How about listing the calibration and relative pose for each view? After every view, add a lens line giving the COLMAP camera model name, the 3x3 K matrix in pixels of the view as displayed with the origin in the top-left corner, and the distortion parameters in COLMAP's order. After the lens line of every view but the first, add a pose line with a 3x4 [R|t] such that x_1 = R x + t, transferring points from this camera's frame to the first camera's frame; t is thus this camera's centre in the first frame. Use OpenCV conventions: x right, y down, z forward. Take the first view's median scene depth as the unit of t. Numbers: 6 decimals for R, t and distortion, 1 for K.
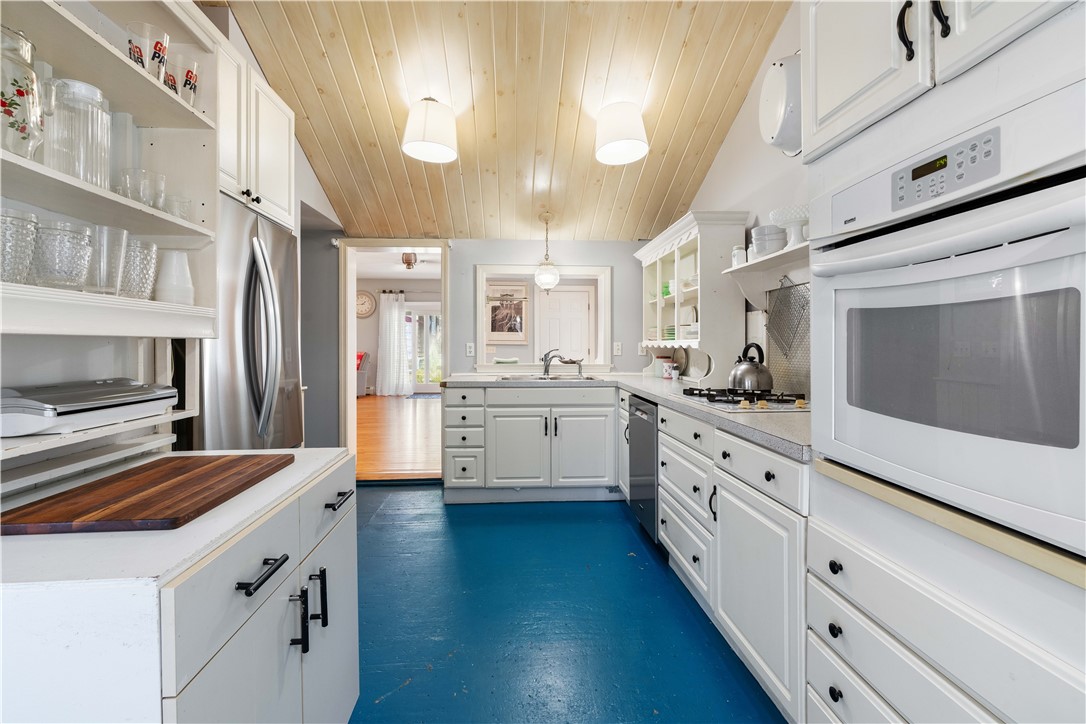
lens RADIAL K [[493.6, 0, 543.0], [0, 493.6, 349.4], [0, 0, 1]] dist [0.000883, 0.000045]
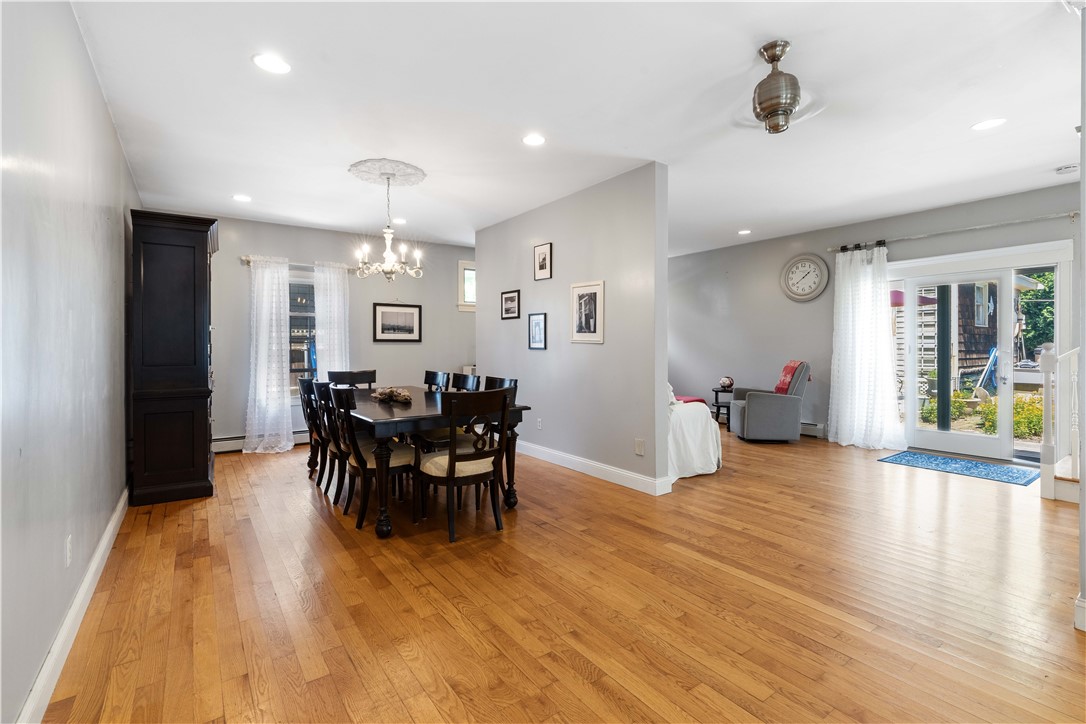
lens RADIAL K [[493.6, 0, 543.0], [0, 493.6, 349.4], [0, 0, 1]] dist [0.000883, 0.000045]
pose [[0.530646, 0.003738, -0.847585, -0.105414], [-0.004083, 0.999990, 0.001854, -0.019896], [0.847584, 0.002477, 0.530656, 1.125307]]
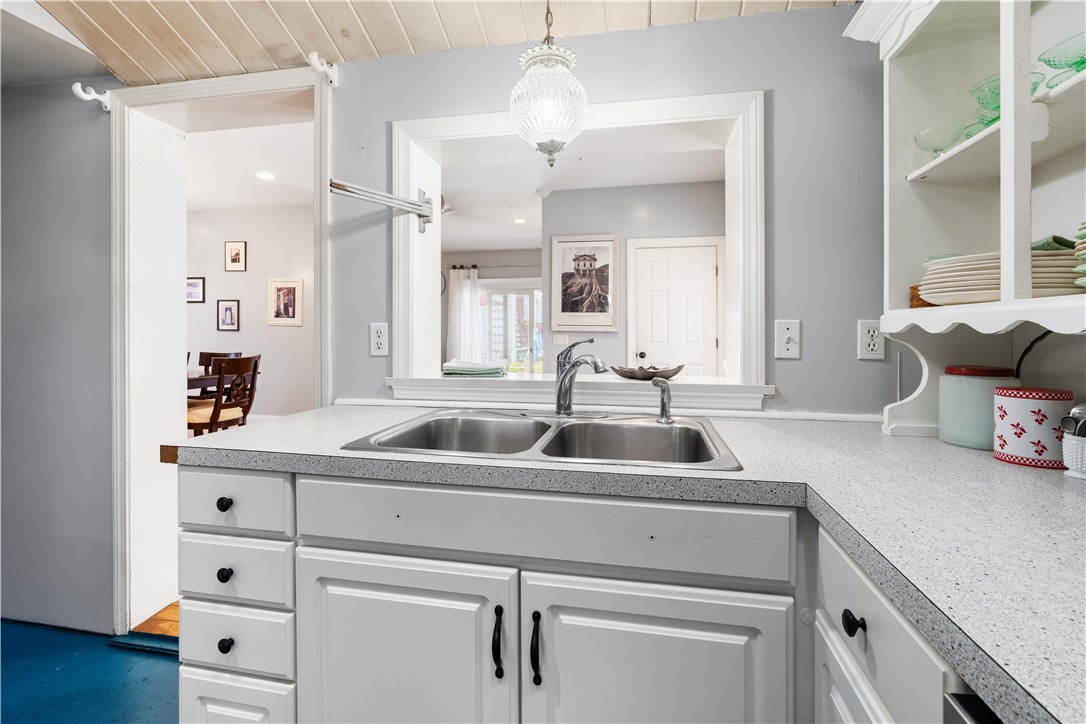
lens RADIAL K [[489.7, 0, 546.2], [0, 489.7, 335.3], [0, 0, 1]] dist [-0.000502, -0.000121]
pose [[0.966824, 0.001681, -0.255440, 0.081188], [-0.003251, 0.999978, -0.005723, -0.000915], [0.255424, 0.006364, 0.966808, 0.657907]]
